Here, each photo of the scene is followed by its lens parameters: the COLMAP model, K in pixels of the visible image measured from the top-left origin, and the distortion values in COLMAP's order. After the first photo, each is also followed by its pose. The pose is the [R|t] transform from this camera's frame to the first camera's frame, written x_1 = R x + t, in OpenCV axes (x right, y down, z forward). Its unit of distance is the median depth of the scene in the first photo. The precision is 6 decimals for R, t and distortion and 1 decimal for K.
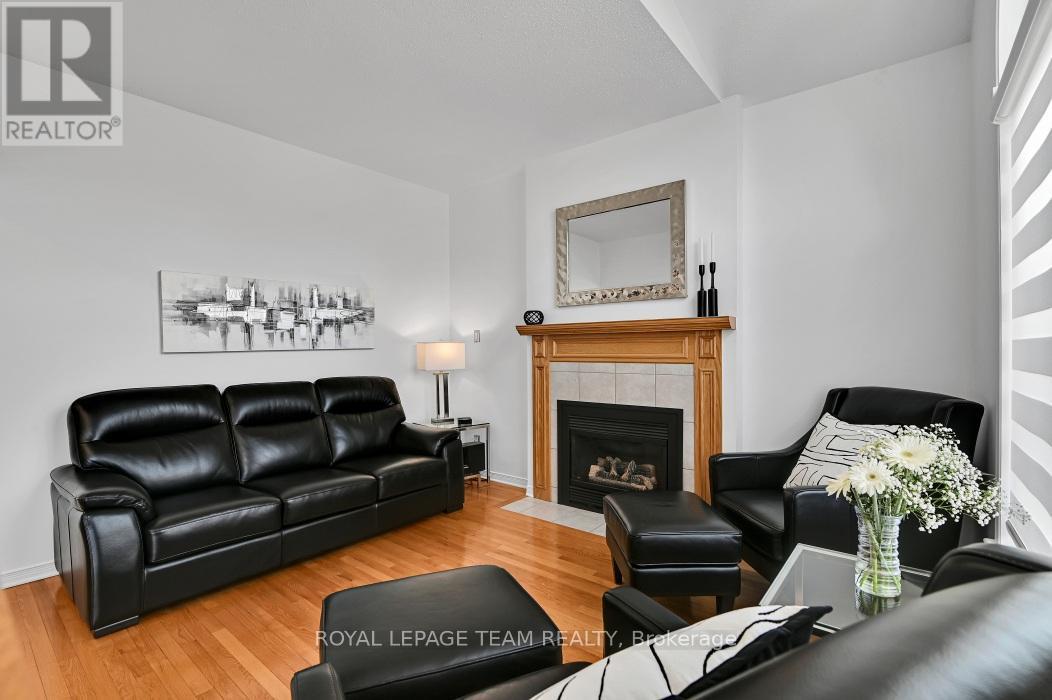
lens RADIAL K [[483.0, 0, 521.2], [0, 483.0, 352.8], [0, 0, 1]] dist [-0.015080, -0.000702]
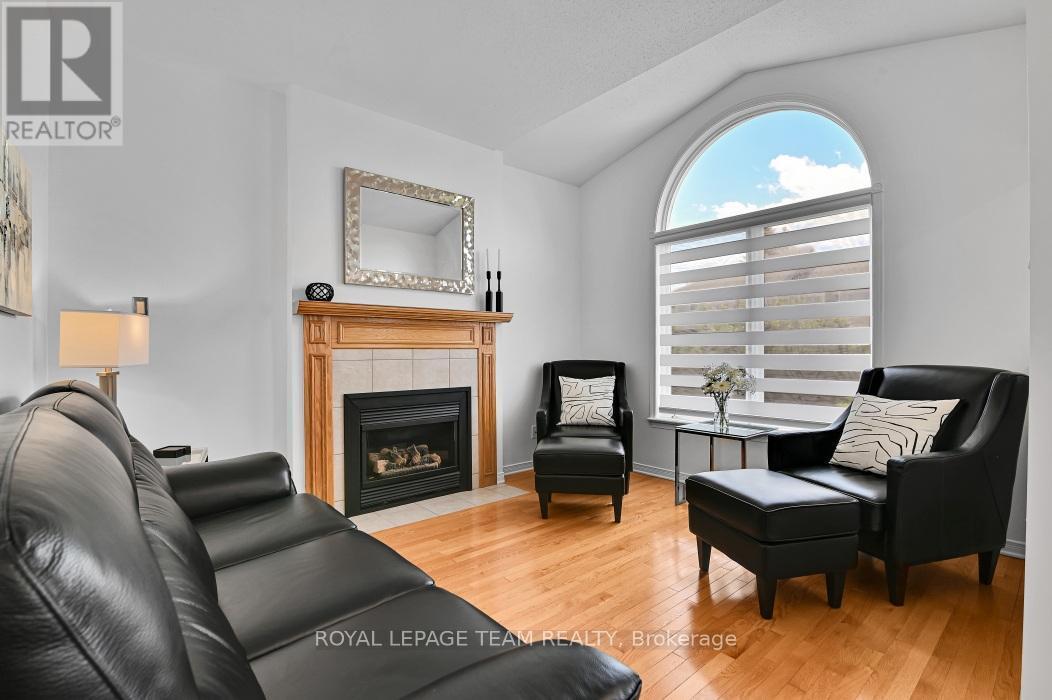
lens RADIAL K [[483.0, 0, 525.8], [0, 483.0, 352.8], [0, 0, 1]] dist [-0.015080, -0.000702]
pose [[0.166590, -0.006493, 0.986005, -0.733248], [0.002545, 0.999978, 0.006155, 0.022405], [-0.986023, 0.001484, 0.166603, 0.583493]]
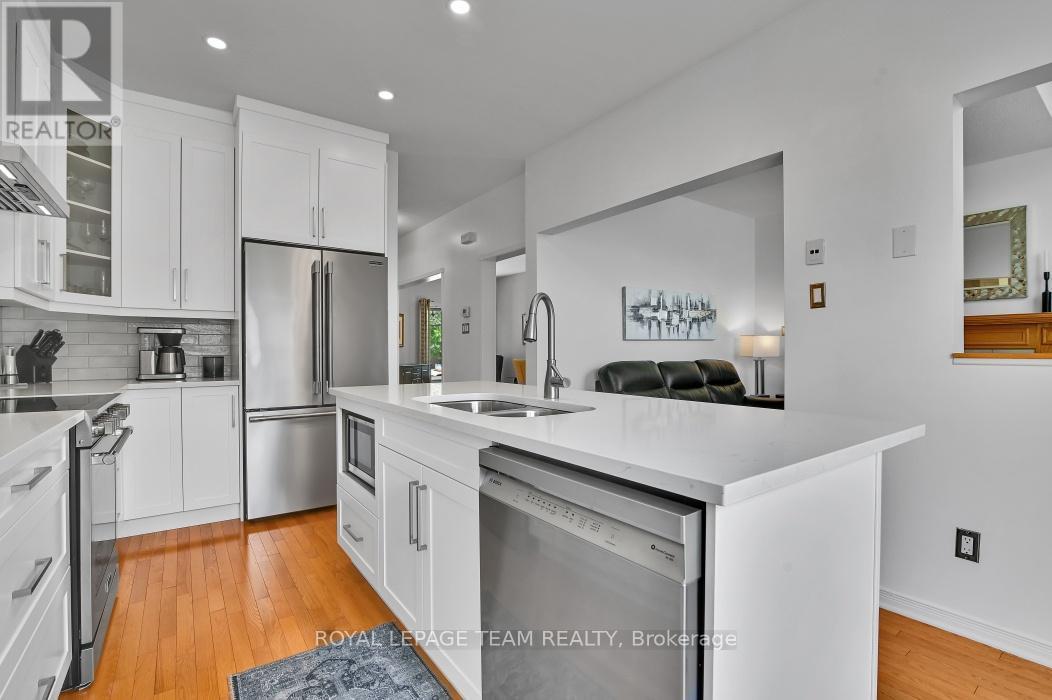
lens RADIAL K [[483.0, 0, 523.9], [0, 483.0, 351.5], [0, 0, 1]] dist [-0.015080, -0.000702]
pose [[0.964609, 0.006724, -0.263598, -0.539957], [-0.008717, 0.999942, -0.006390, 0.042773], [0.263539, 0.008462, 0.964612, -0.497693]]
